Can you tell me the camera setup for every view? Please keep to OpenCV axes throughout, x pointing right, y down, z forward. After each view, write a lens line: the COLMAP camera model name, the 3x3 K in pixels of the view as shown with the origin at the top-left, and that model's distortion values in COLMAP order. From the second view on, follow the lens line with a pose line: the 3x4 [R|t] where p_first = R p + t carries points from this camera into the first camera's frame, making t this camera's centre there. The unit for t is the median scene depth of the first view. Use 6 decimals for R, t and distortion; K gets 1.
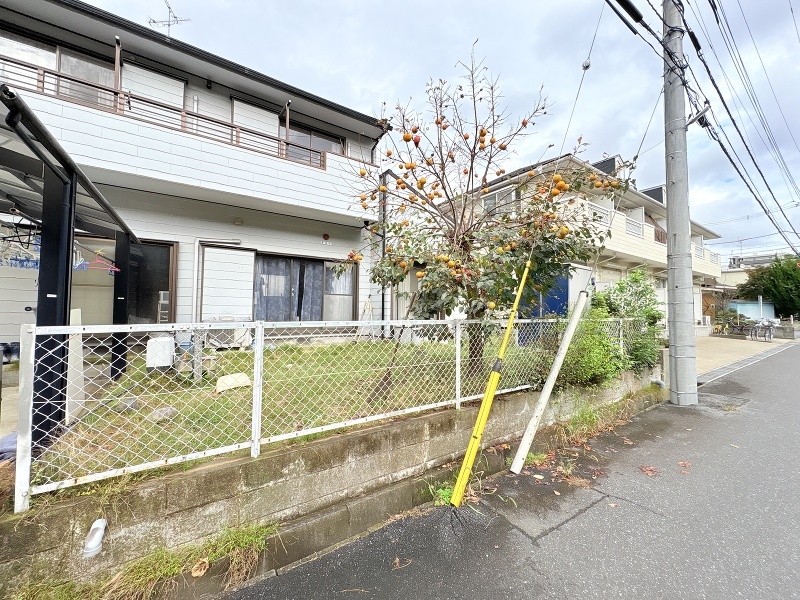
lens RADIAL K [[317.5, 0, 399.8], [0, 317.5, 297.8], [0, 0, 1]] dist [0.000179, 0.000230]
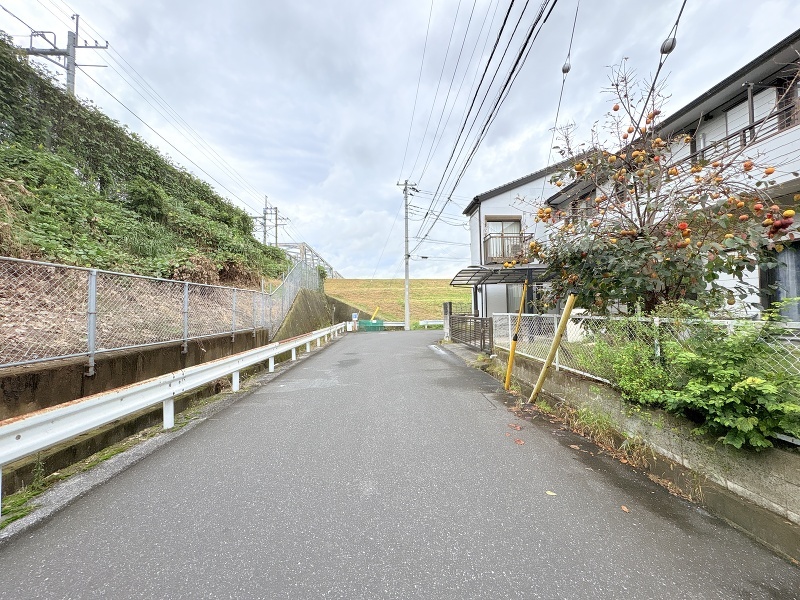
lens RADIAL K [[317.5, 0, 399.6], [0, 317.5, 298.1], [0, 0, 1]] dist [0.000179, 0.000230]
pose [[-0.524502, -0.035588, -0.850665, 0.947560], [0.045155, 0.996557, -0.069533, 0.028619], [0.850211, -0.074882, -0.521089, 0.565984]]
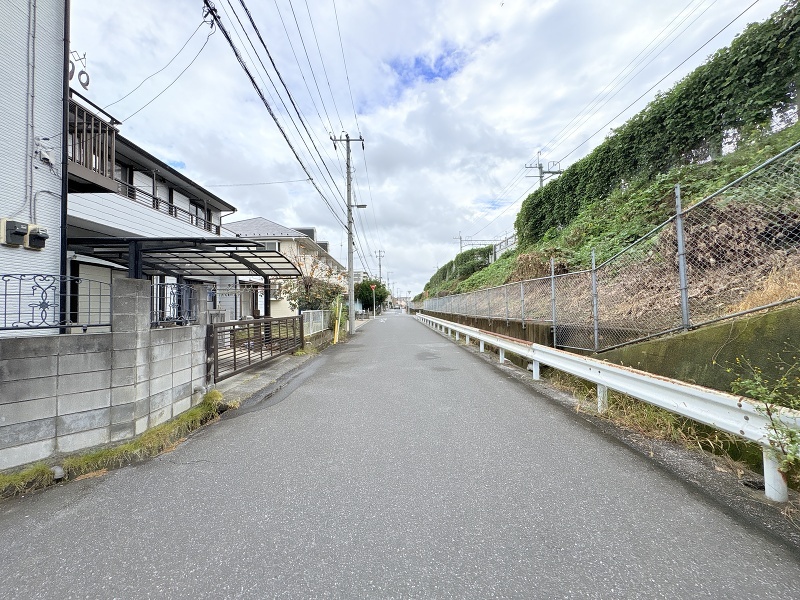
lens RADIAL K [[317.5, 0, 401.1], [0, 317.5, 299.4], [0, 0, 1]] dist [0.000179, 0.000230]
pose [[0.541983, 0.002931, 0.840384, -1.291915], [-0.013396, 0.999897, 0.005152, -0.050663], [-0.840282, -0.014050, 0.541967, -0.986509]]
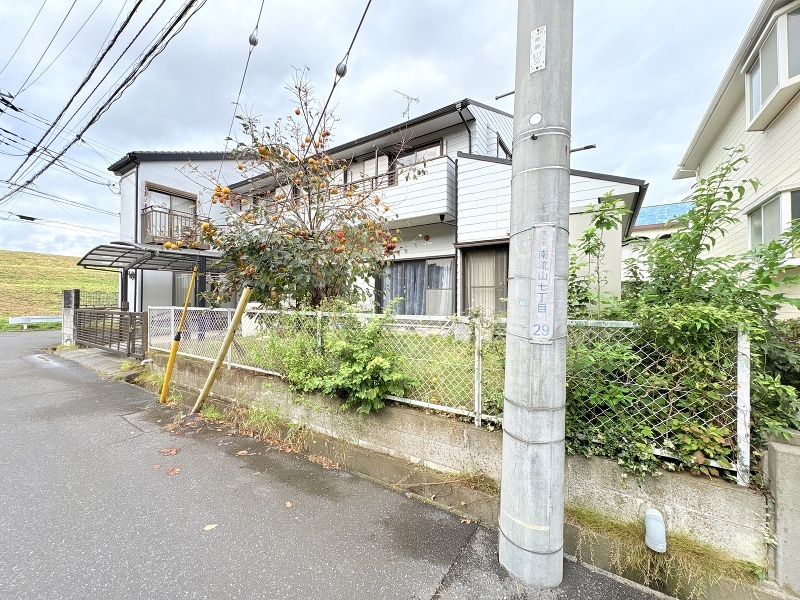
lens RADIAL K [[317.5, 0, 398.1], [0, 317.5, 298.5], [0, 0, 1]] dist [0.000179, 0.000230]
pose [[0.376370, -0.020329, -0.926246, 0.883830], [0.036311, 0.999315, -0.007178, 0.028630], [0.925758, -0.030931, 0.376850, 0.564427]]
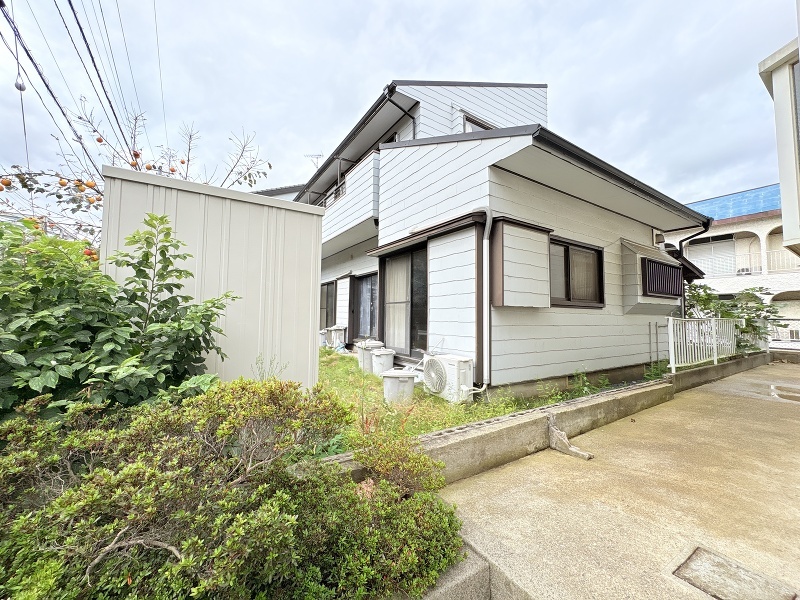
lens RADIAL K [[317.5, 0, 399.6], [0, 317.5, 297.6], [0, 0, 1]] dist [0.000179, 0.000230]
pose [[-0.032834, -0.073321, -0.996768, 0.853011], [0.026267, 0.996898, -0.074196, 0.042150], [0.999116, -0.028618, -0.030806, 1.265447]]
